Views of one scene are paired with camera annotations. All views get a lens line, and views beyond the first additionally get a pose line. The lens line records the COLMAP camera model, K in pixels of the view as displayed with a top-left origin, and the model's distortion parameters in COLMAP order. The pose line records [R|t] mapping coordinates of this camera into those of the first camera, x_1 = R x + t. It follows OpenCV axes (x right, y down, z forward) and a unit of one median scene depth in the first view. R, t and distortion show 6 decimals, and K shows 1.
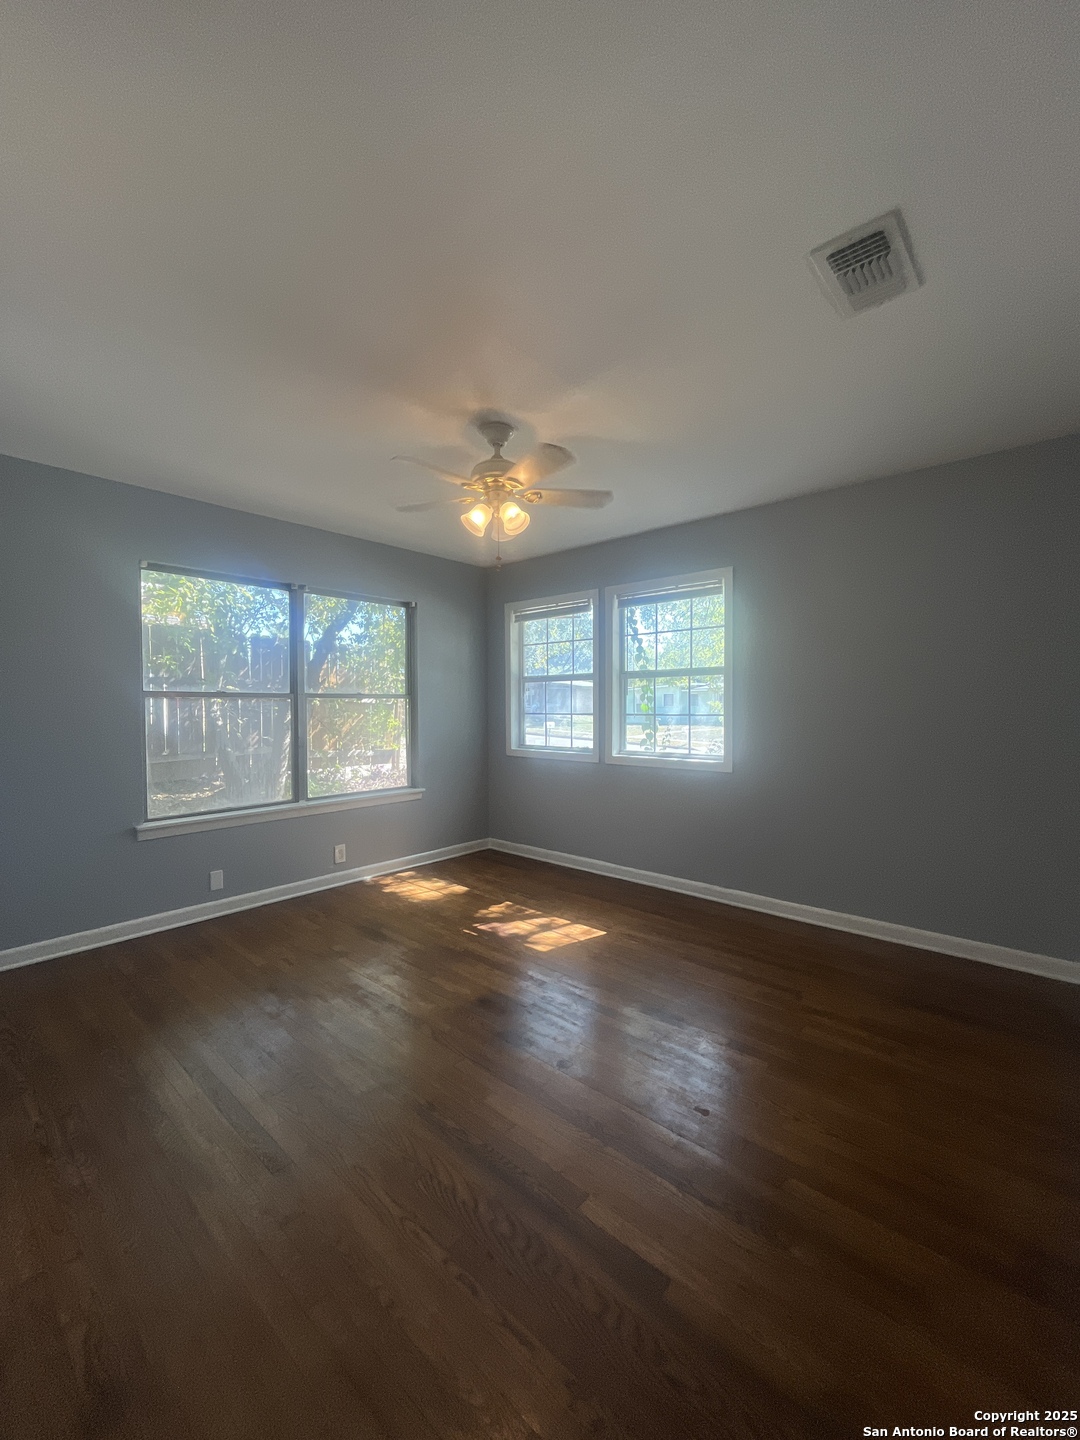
lens RADIAL K [[582.1, 0, 541.6], [0, 582.1, 721.1], [0, 0, 1]] dist [-0.005402, -0.000321]
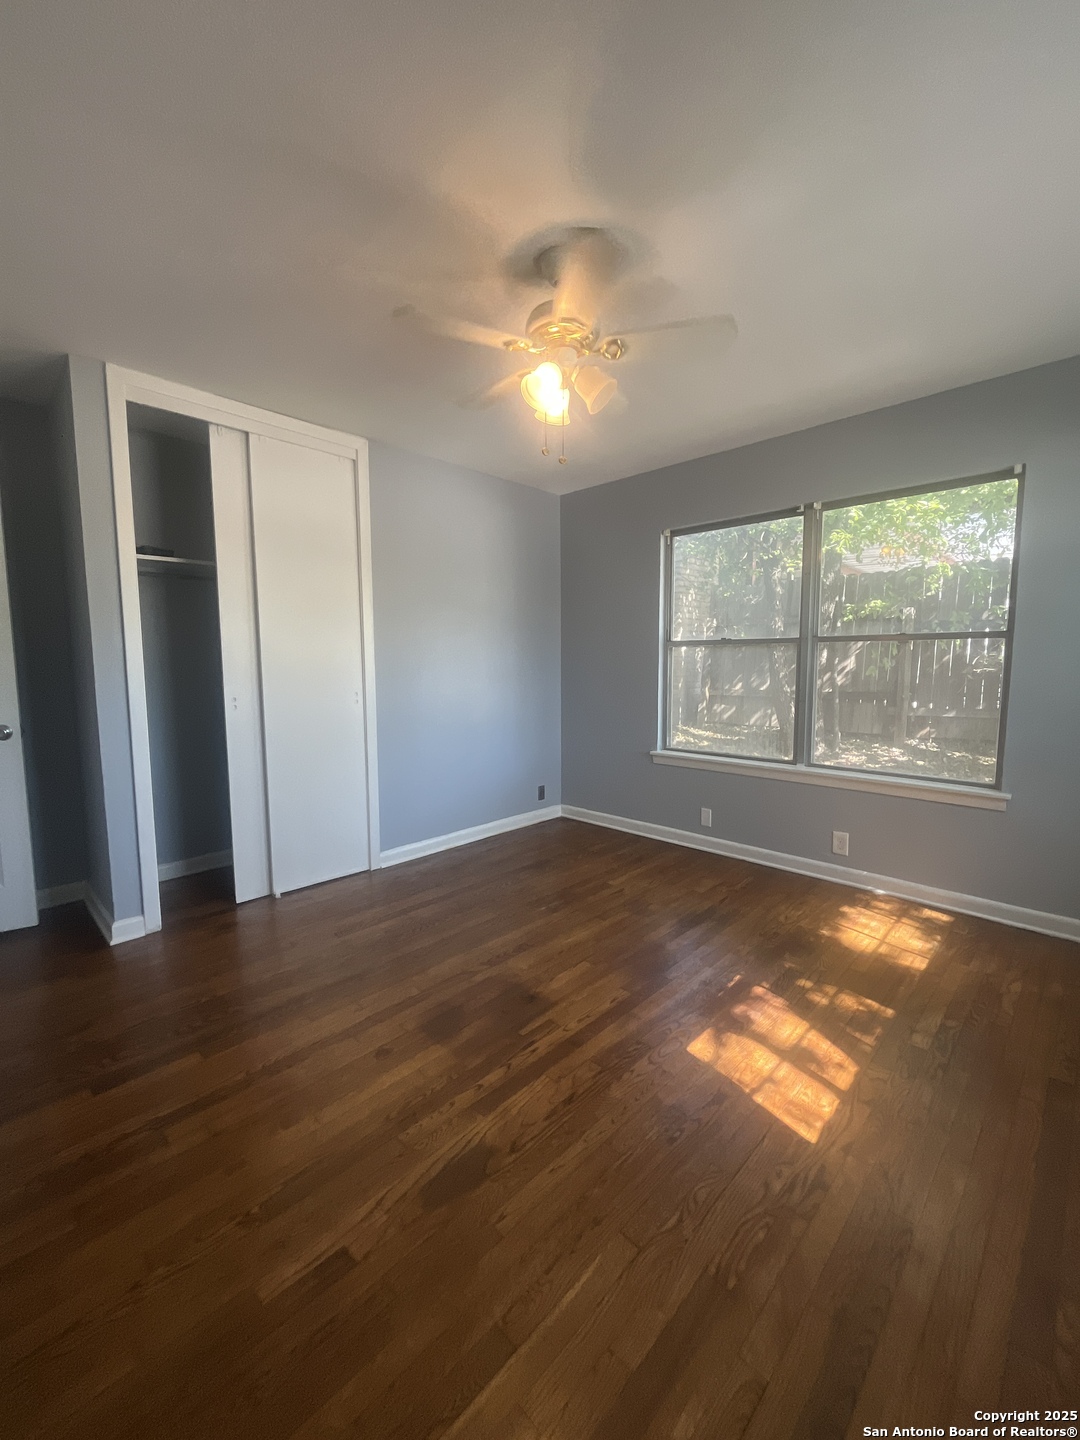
lens RADIAL K [[585.0, 0, 541.0], [0, 585.0, 720.3], [0, 0, 1]] dist [0.000711, 0.000055]
pose [[-0.046811, 0.103680, -0.993509, 0.507385], [-0.019034, 0.994326, 0.104662, -0.010975], [0.998722, 0.023810, -0.044572, 0.741079]]
